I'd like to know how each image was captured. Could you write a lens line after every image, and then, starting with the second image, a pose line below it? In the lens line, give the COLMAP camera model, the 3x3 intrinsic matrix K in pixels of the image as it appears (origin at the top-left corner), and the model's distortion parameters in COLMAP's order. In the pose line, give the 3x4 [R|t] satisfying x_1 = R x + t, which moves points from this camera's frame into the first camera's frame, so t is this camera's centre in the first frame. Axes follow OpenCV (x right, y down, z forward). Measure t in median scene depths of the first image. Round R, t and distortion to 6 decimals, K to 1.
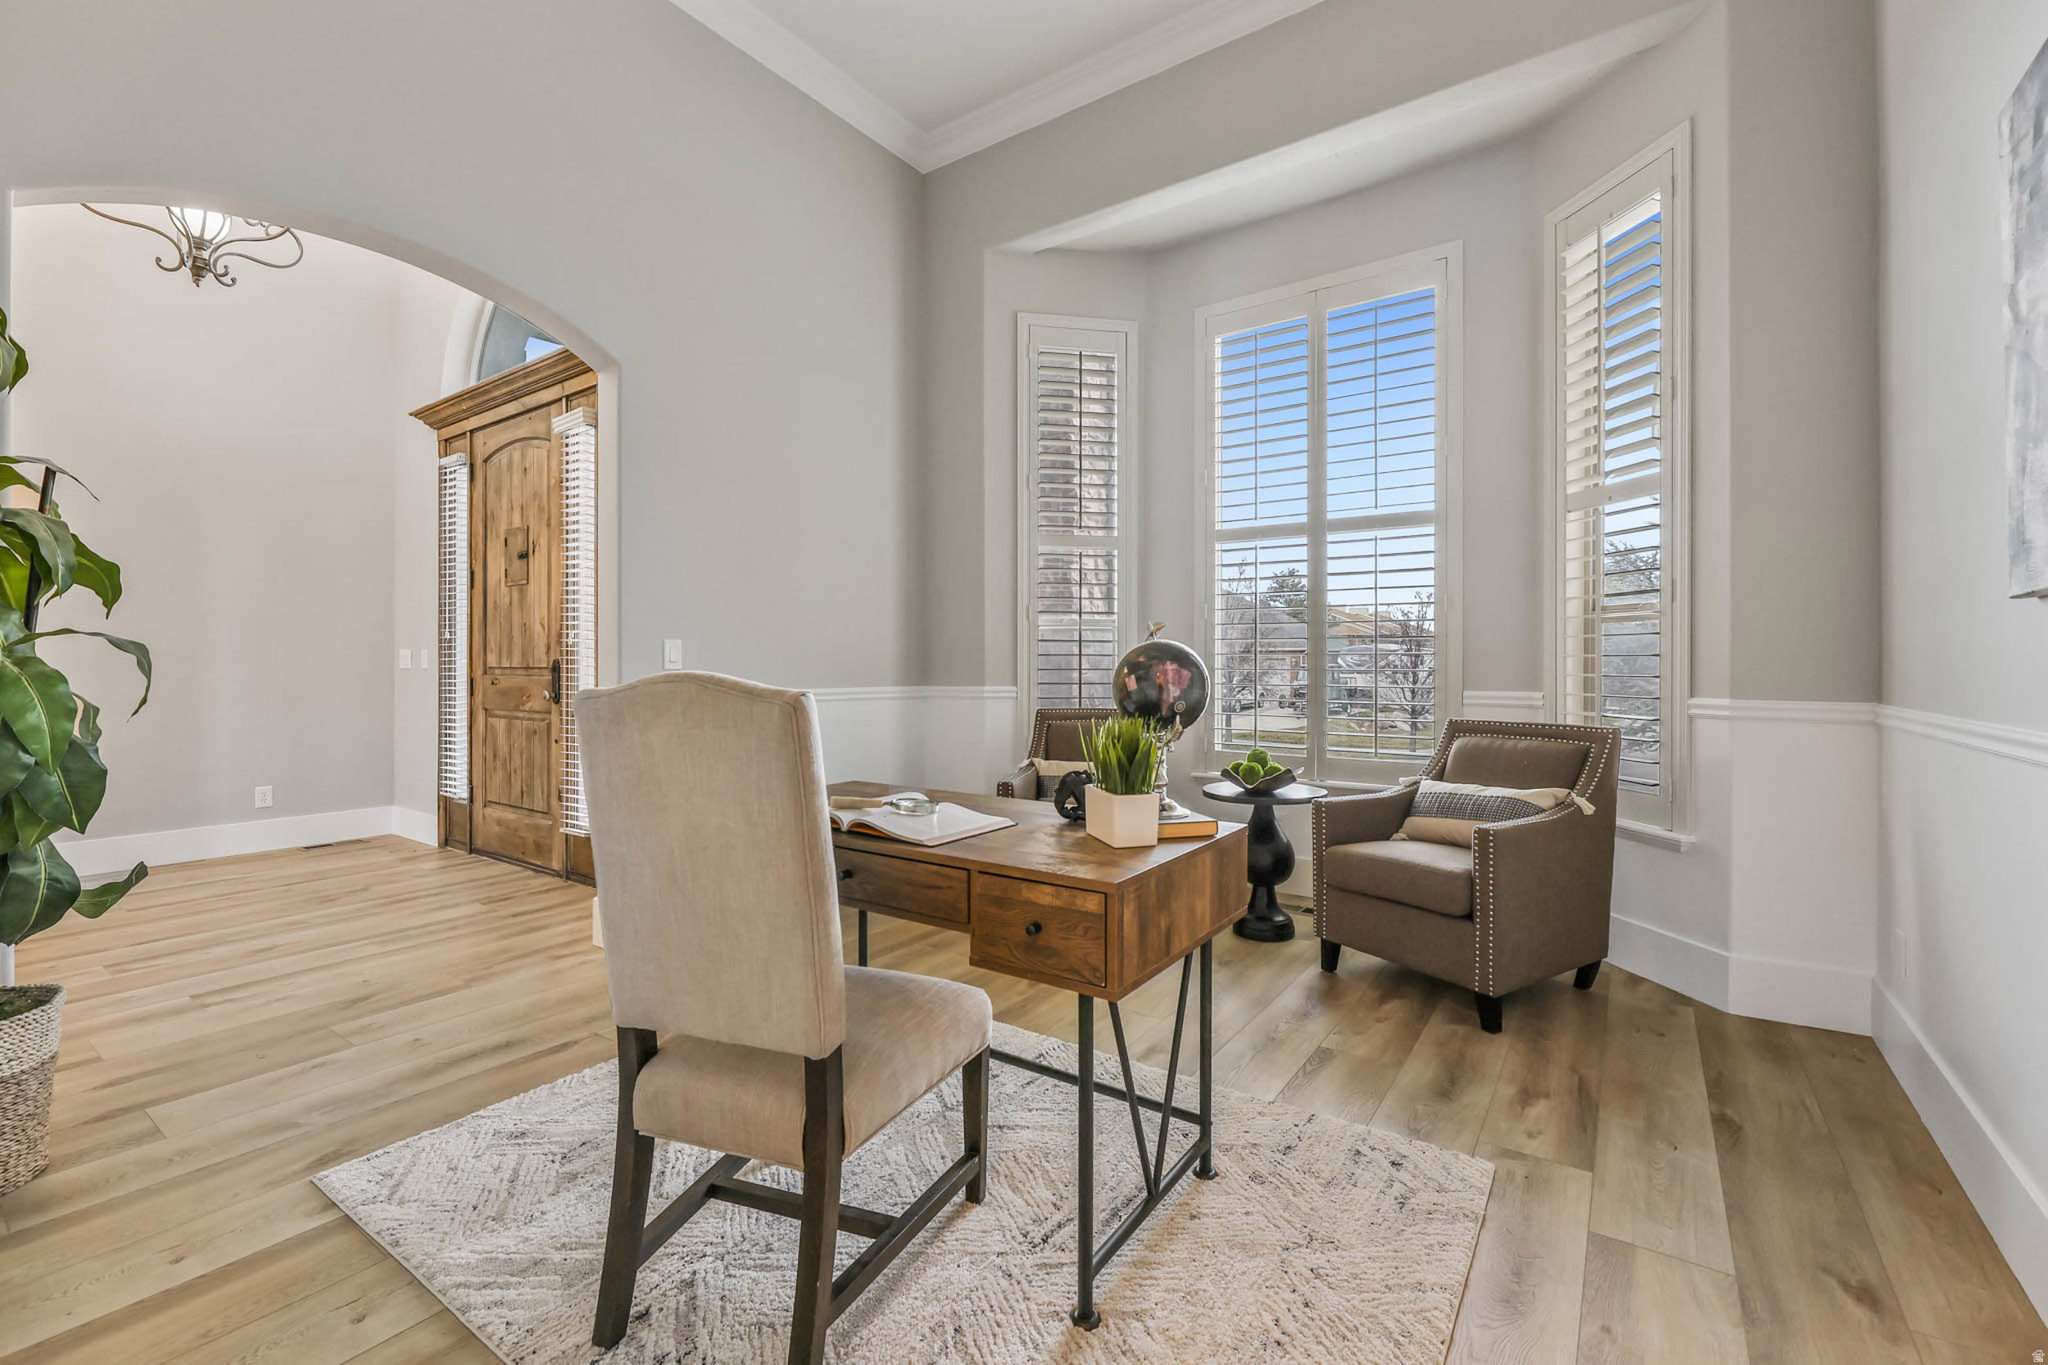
lens RADIAL K [[877.8, 0, 1021.9], [0, 877.8, 665.6], [0, 0, 1]] dist [0.000120, -0.000022]
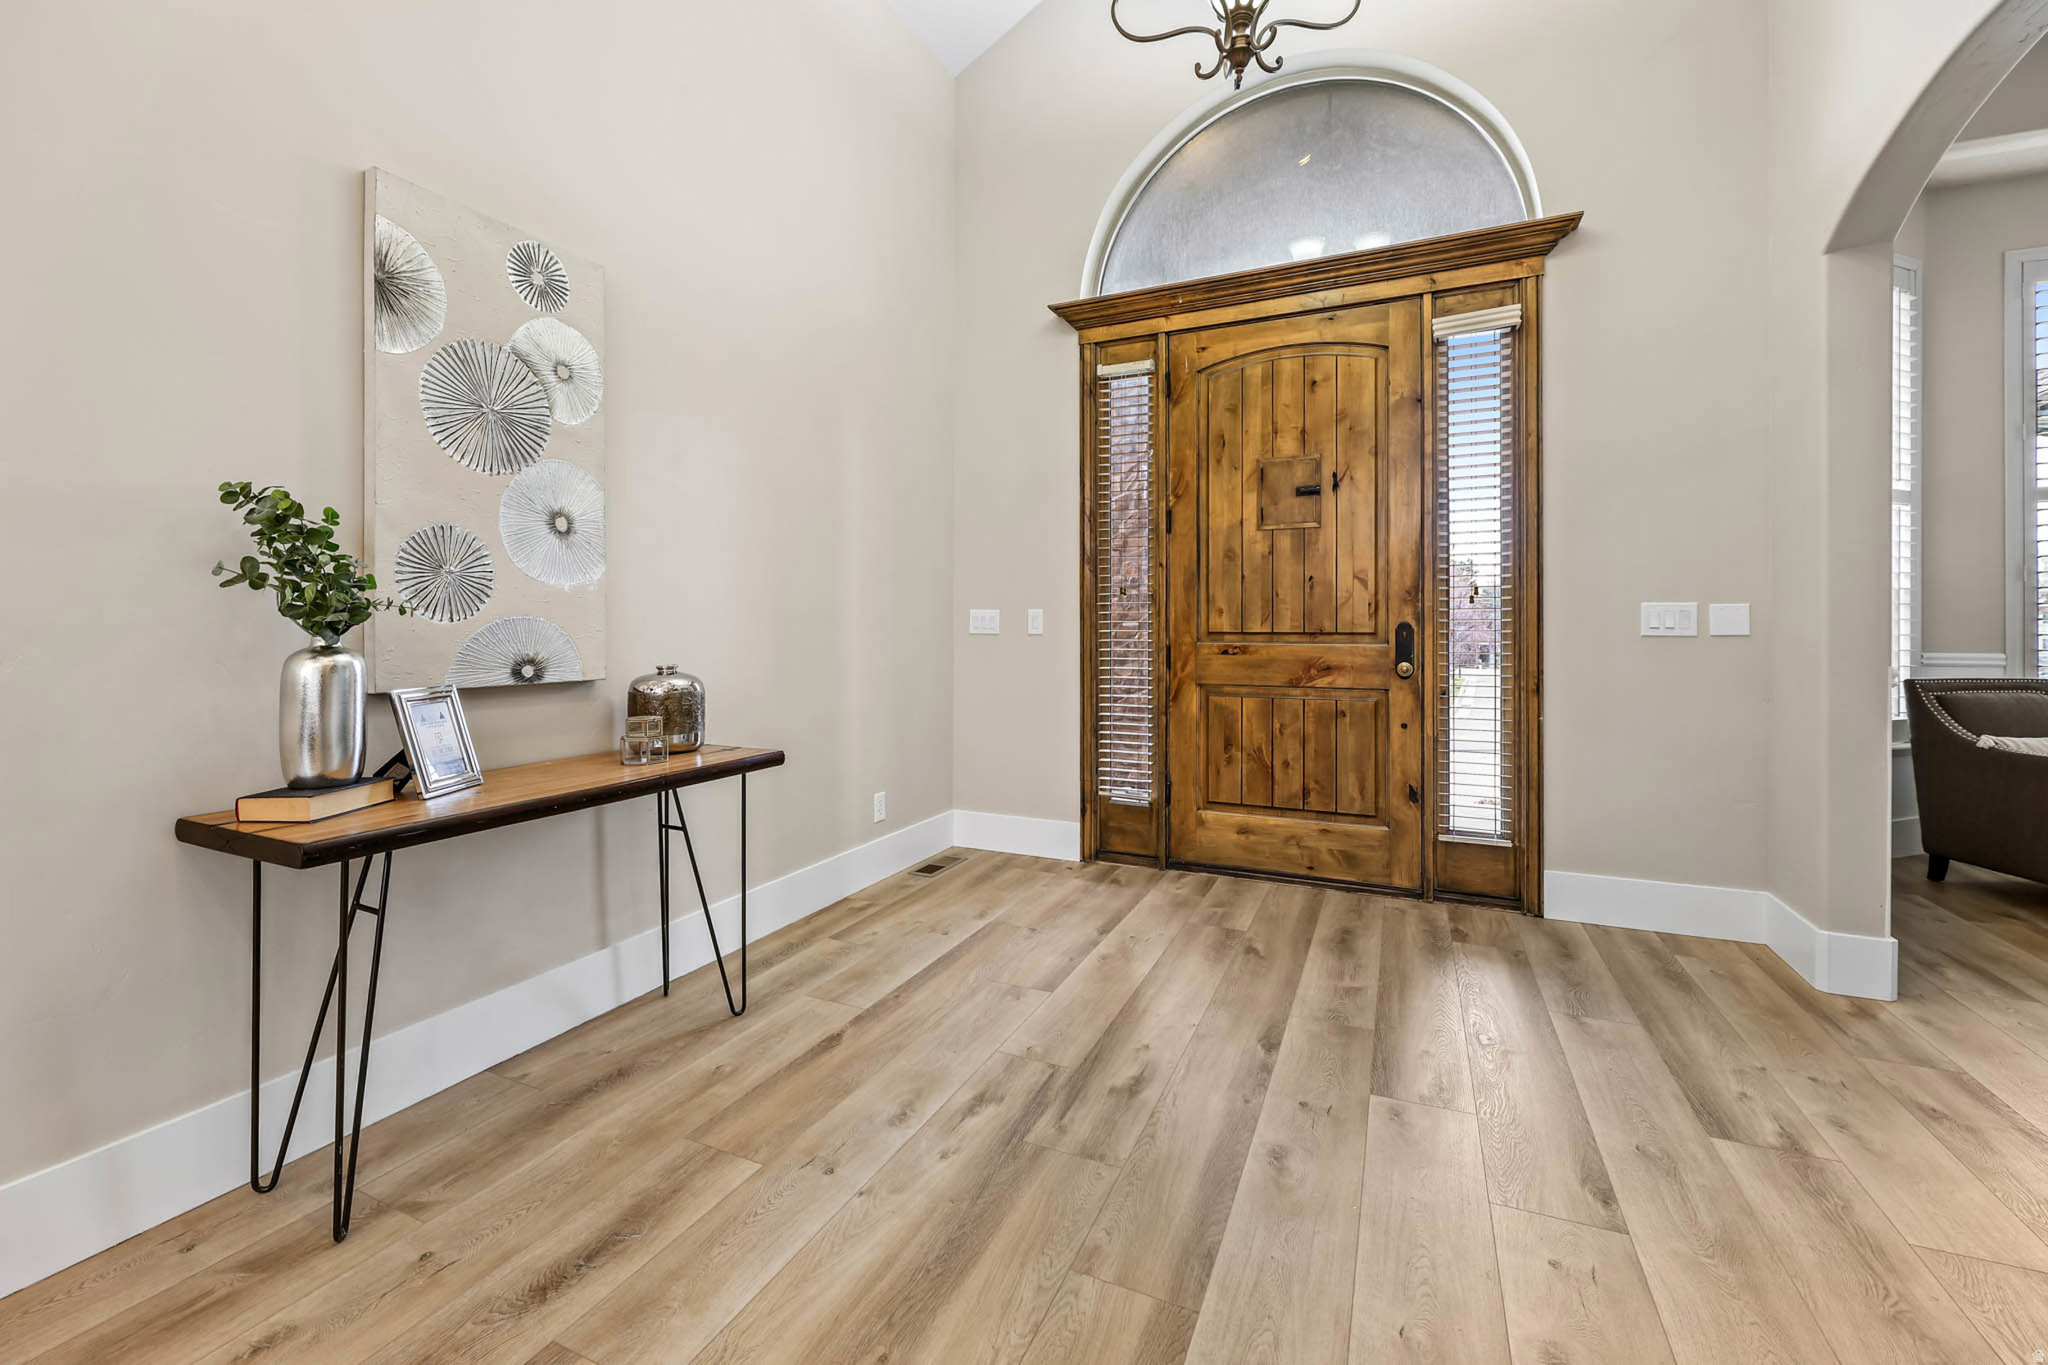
lens RADIAL K [[841.7, 0, 971.7], [0, 841.7, 629.7], [0, 0, 1]] dist [-0.001009, -0.000083]
pose [[0.979224, 0.004165, 0.202739, -1.225462], [-0.003154, 0.999981, -0.005307, 0.005514], [-0.202757, 0.004558, 0.979218, 0.380137]]
